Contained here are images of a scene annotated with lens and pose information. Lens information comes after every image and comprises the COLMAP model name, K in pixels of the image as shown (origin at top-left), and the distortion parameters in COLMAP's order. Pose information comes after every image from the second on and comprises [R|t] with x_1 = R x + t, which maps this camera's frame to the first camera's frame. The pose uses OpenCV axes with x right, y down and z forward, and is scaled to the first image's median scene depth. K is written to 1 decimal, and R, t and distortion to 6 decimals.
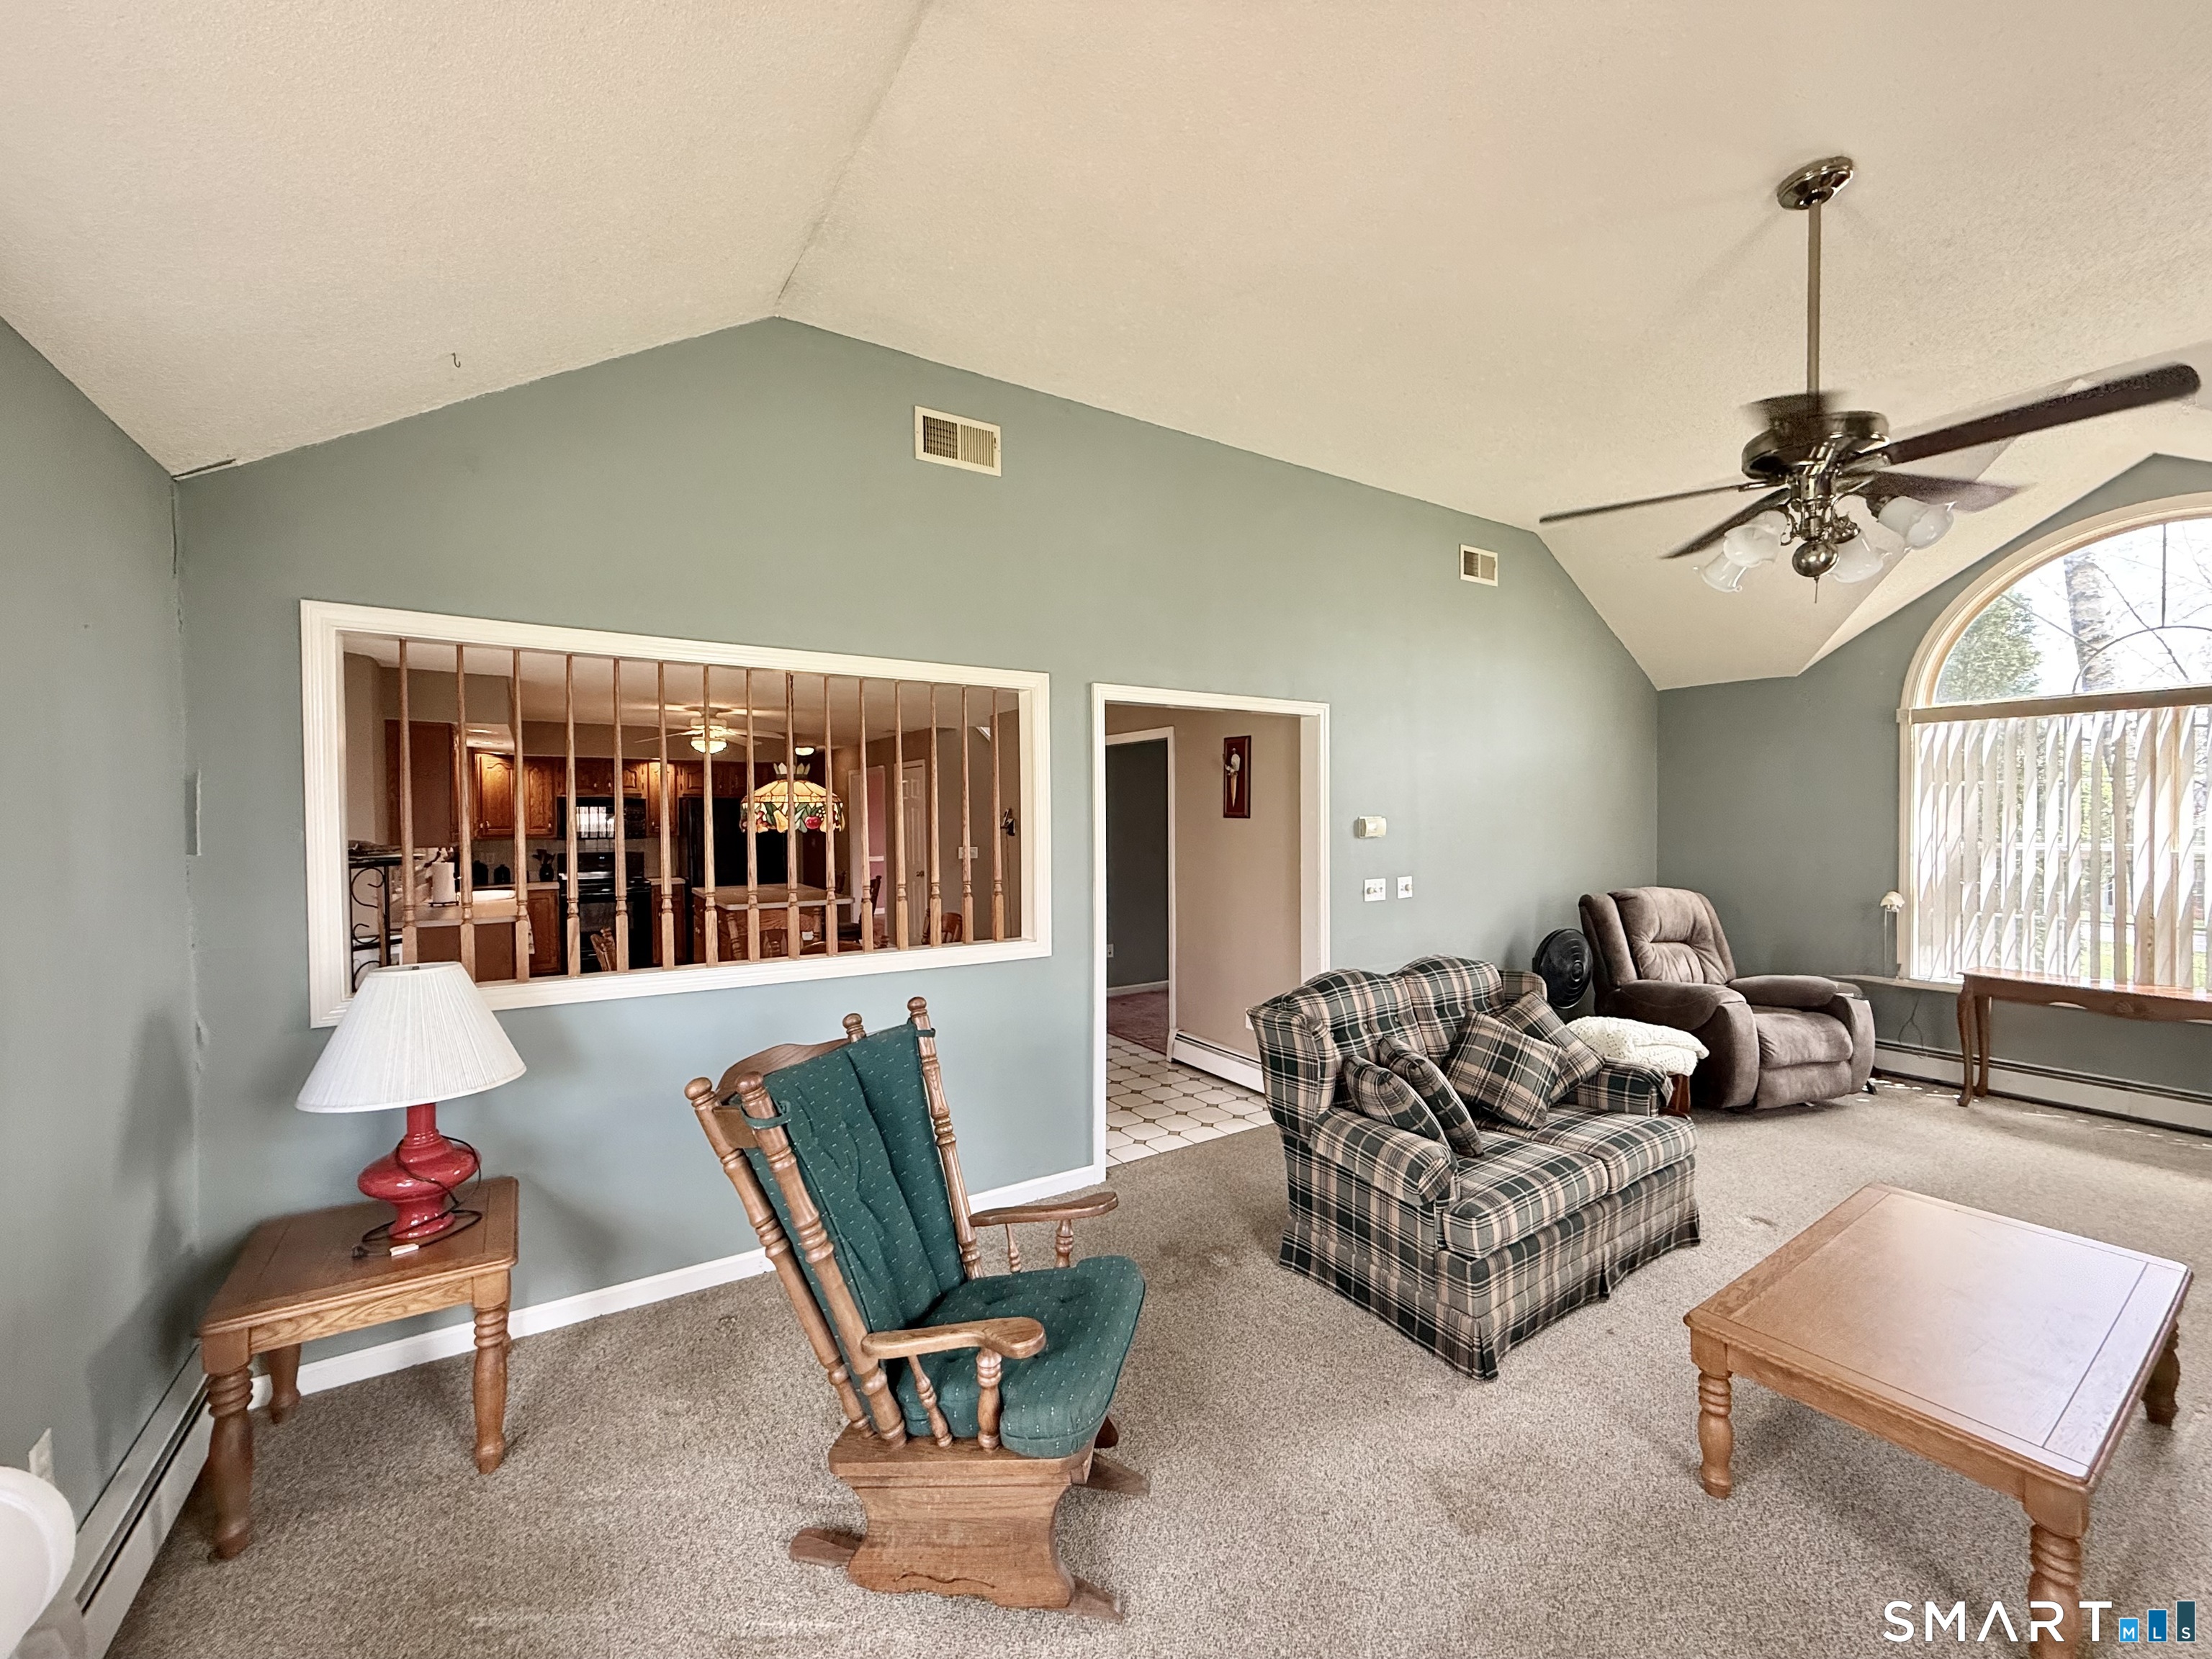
lens RADIAL K [[885.1, 0, 1098.9], [0, 885.1, 832.9], [0, 0, 1]] dist [0.000063, -0.000086]
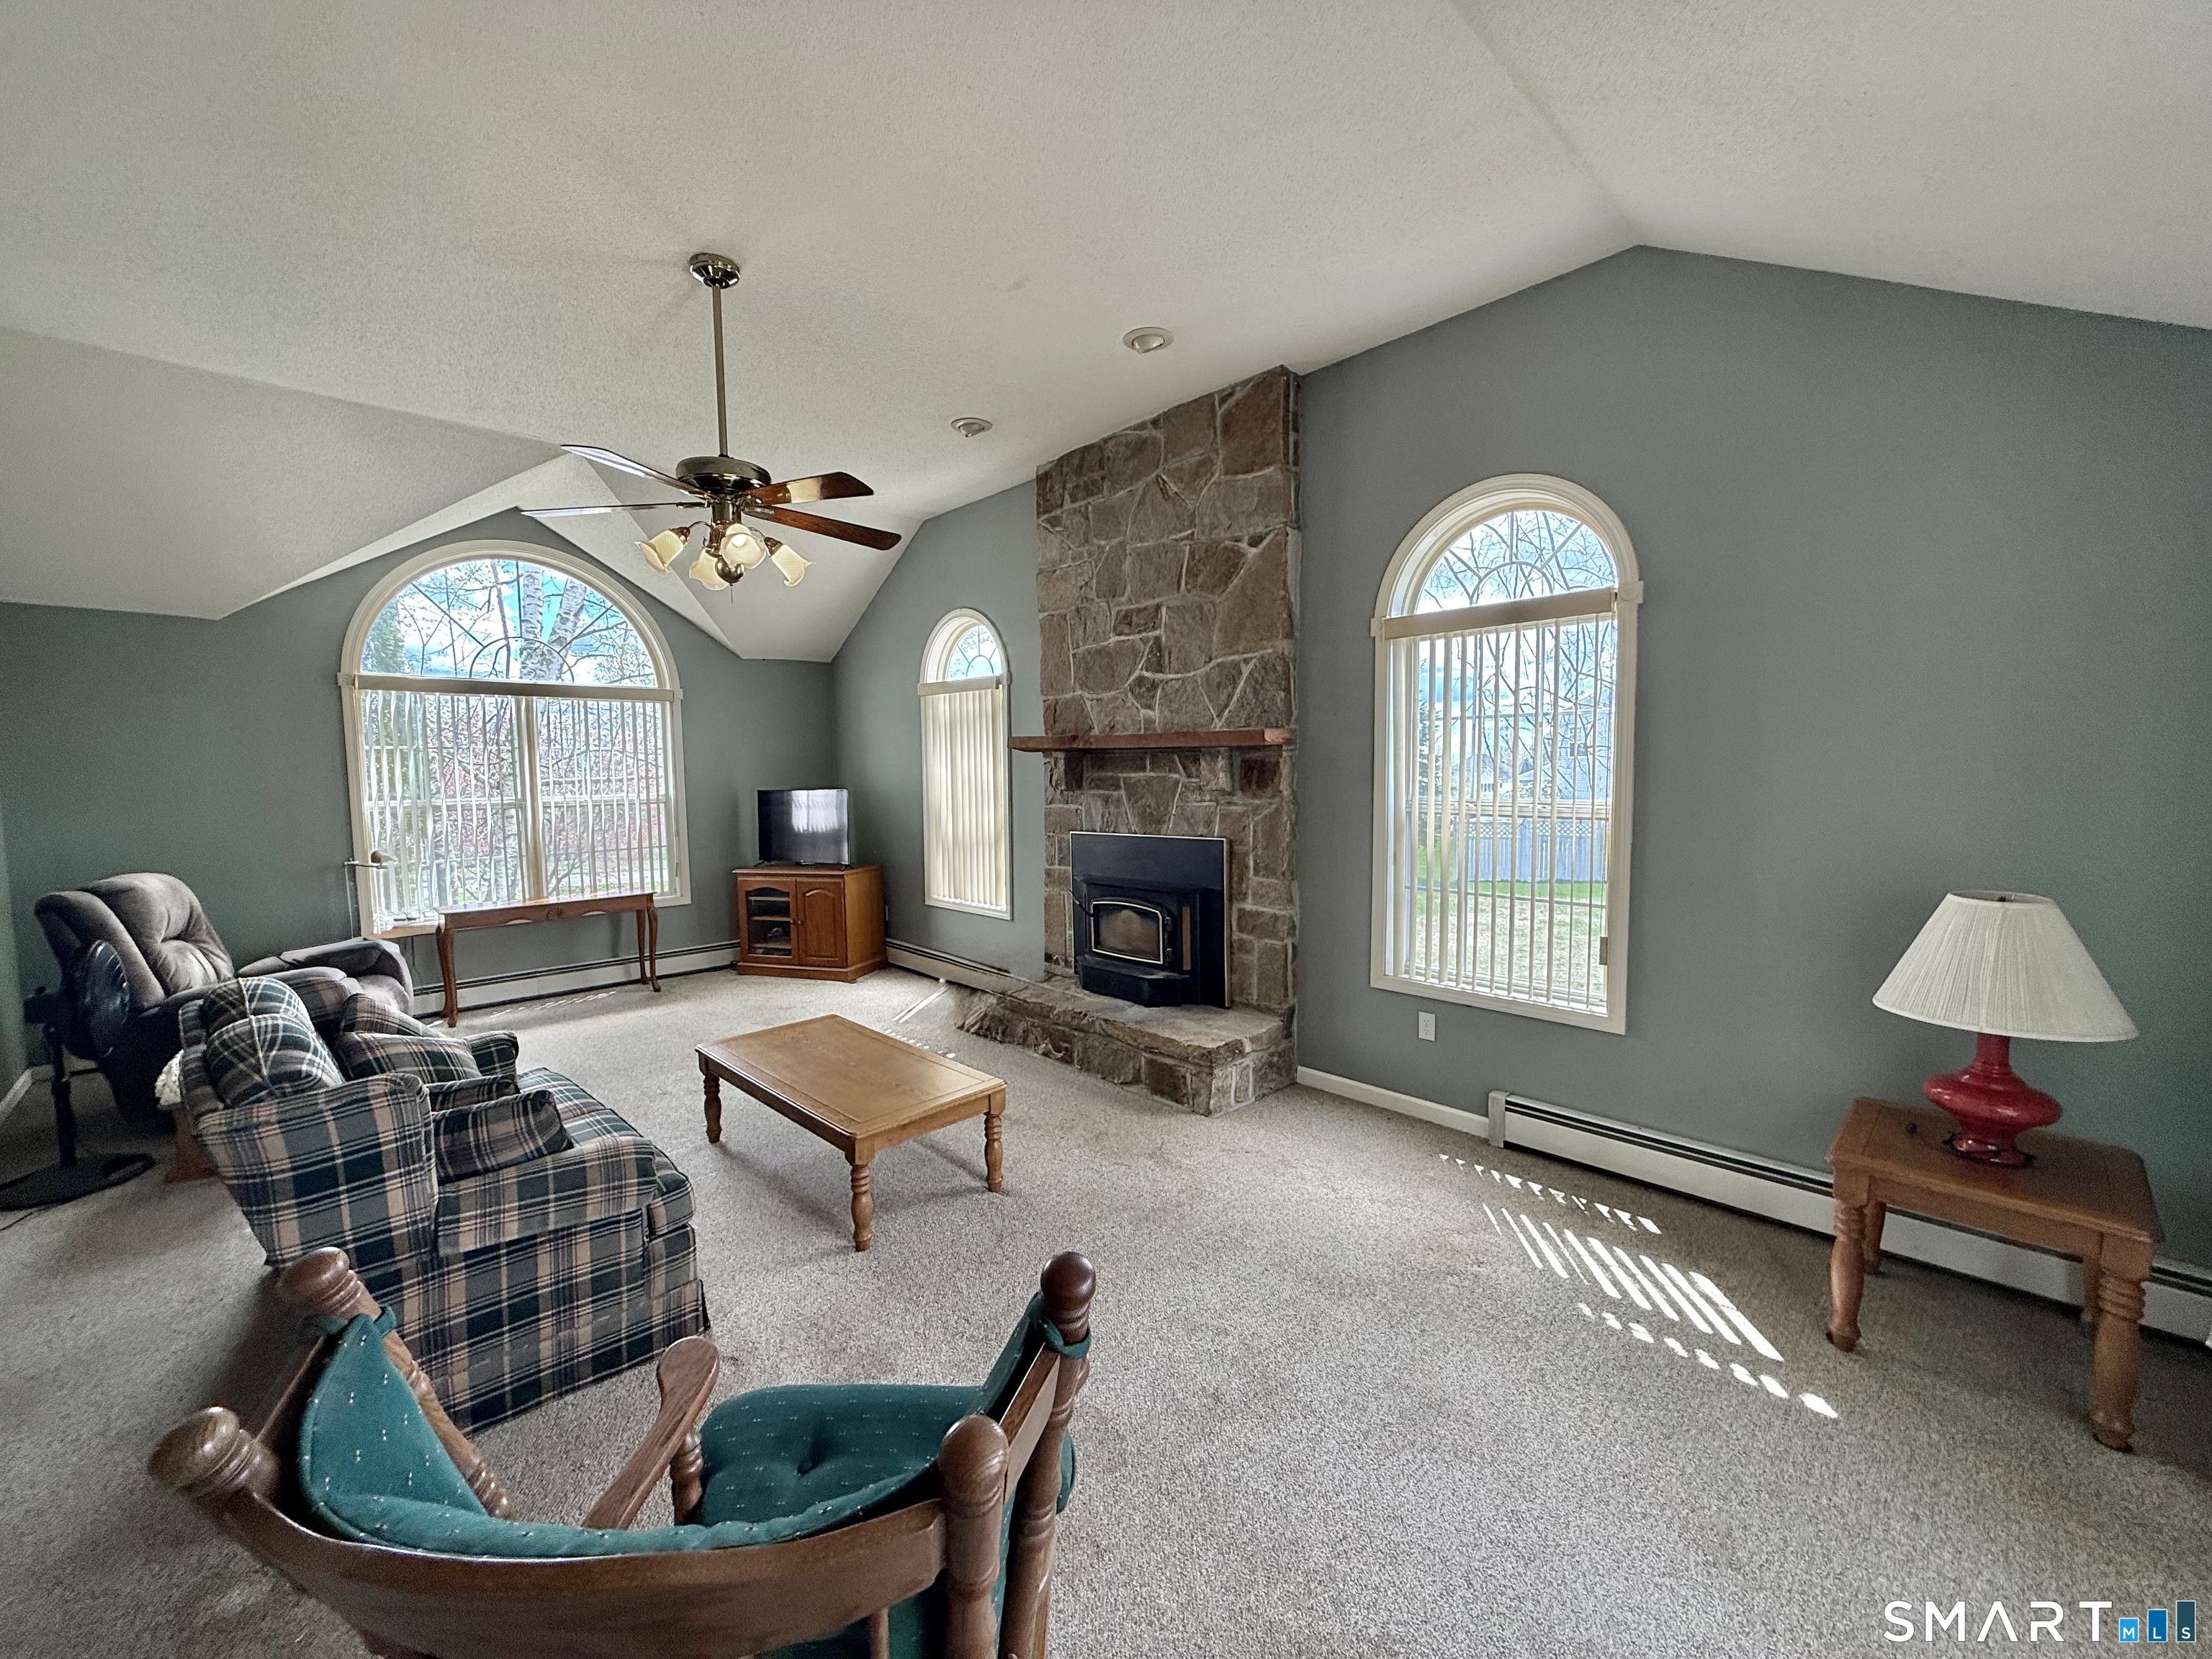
lens RADIAL K [[885.1, 0, 1098.9], [0, 885.1, 832.9], [0, 0, 1]] dist [0.000063, -0.000086]
pose [[-0.207445, -0.062738, 0.976233, -0.325731], [0.033577, 0.996897, 0.071201, 0.001019], [-0.977670, 0.047549, -0.204695, 0.407661]]
